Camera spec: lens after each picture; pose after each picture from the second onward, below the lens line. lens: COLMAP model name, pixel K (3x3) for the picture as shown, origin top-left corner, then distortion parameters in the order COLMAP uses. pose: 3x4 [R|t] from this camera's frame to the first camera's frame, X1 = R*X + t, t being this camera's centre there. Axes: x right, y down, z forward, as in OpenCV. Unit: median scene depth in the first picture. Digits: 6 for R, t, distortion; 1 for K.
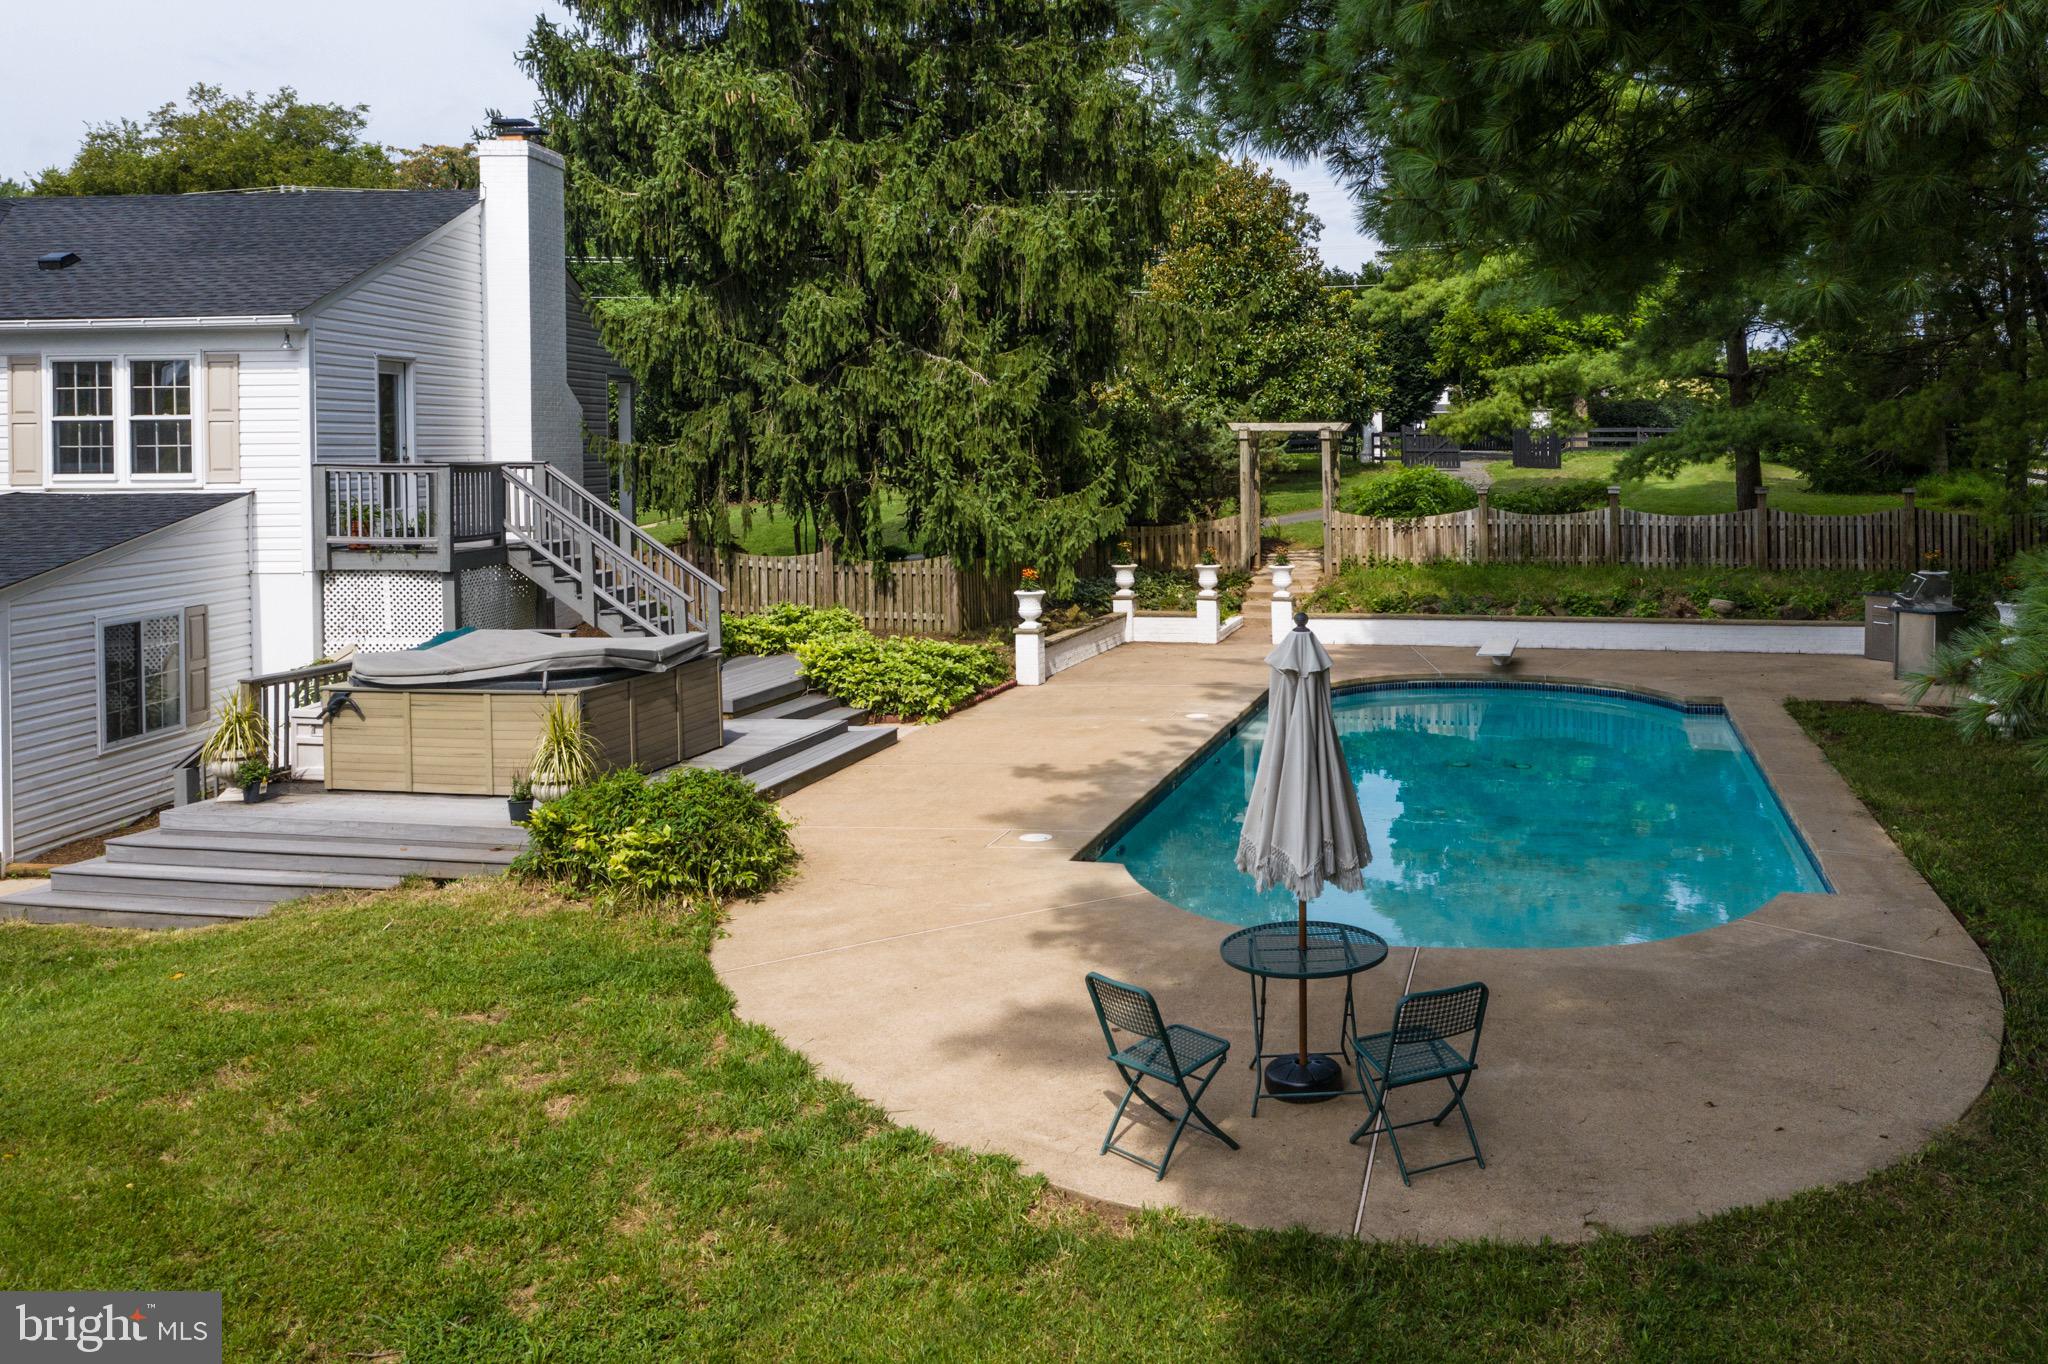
lens RADIAL K [[1708.5, 0, 1024.0], [0, 1708.5, 682.0], [0, 0, 1]] dist [0.000452, 0.000977]
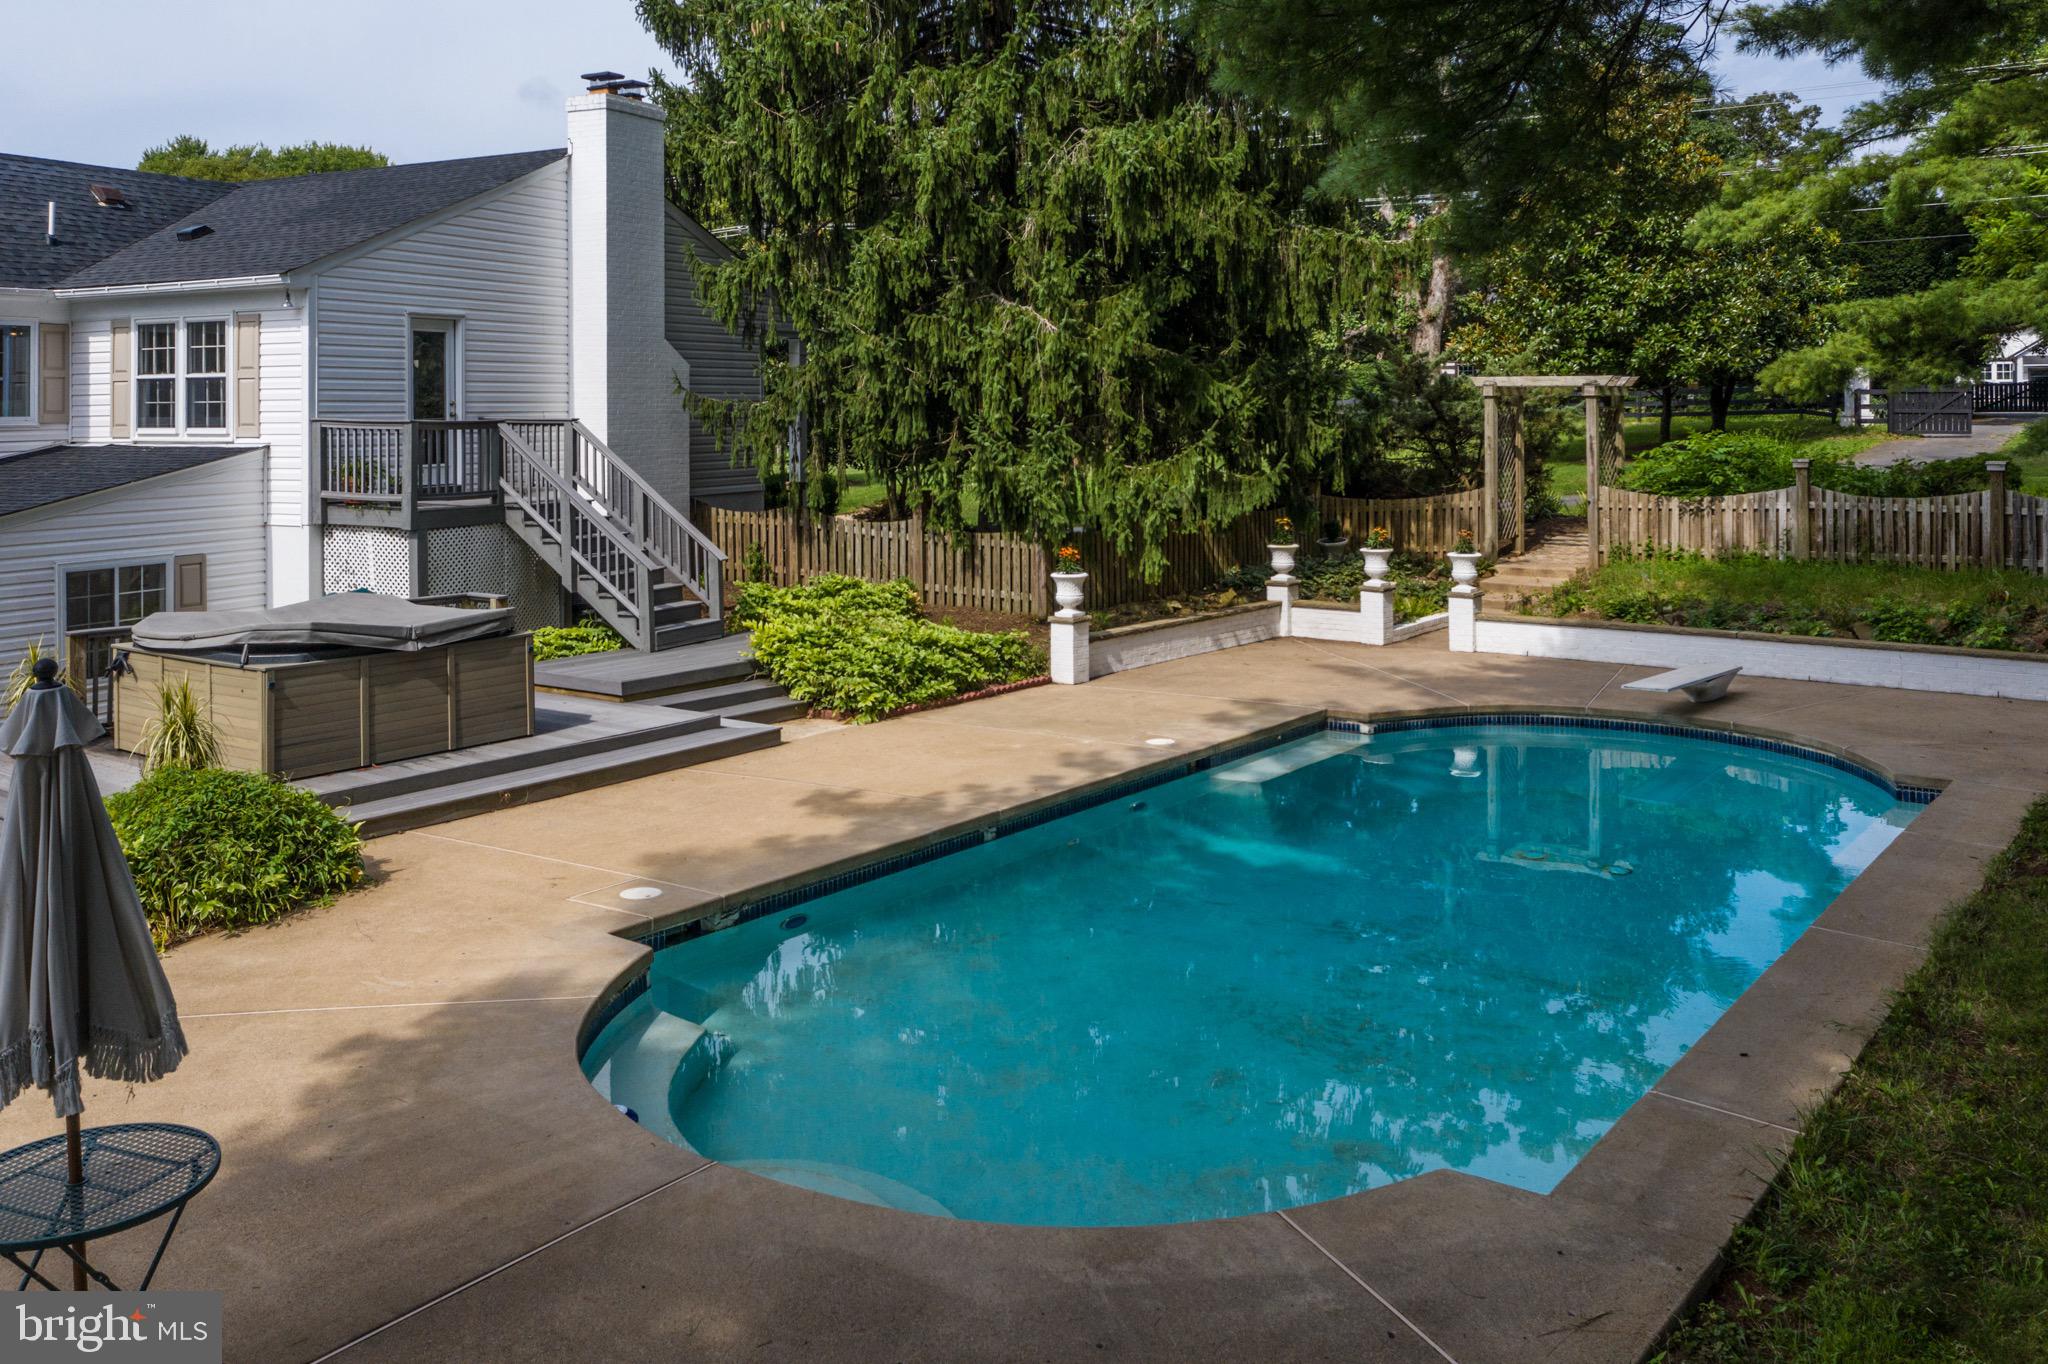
lens RADIAL K [[1615.6, 0, 1023.9], [0, 1615.6, 591.3], [0, 0, 1]] dist [-0.002648, -0.001977]
pose [[0.908279, 0.049546, -0.415421, 0.314166], [-0.059146, 0.998197, -0.010267, -0.034263], [0.414163, 0.033896, 0.909571, 0.255330]]
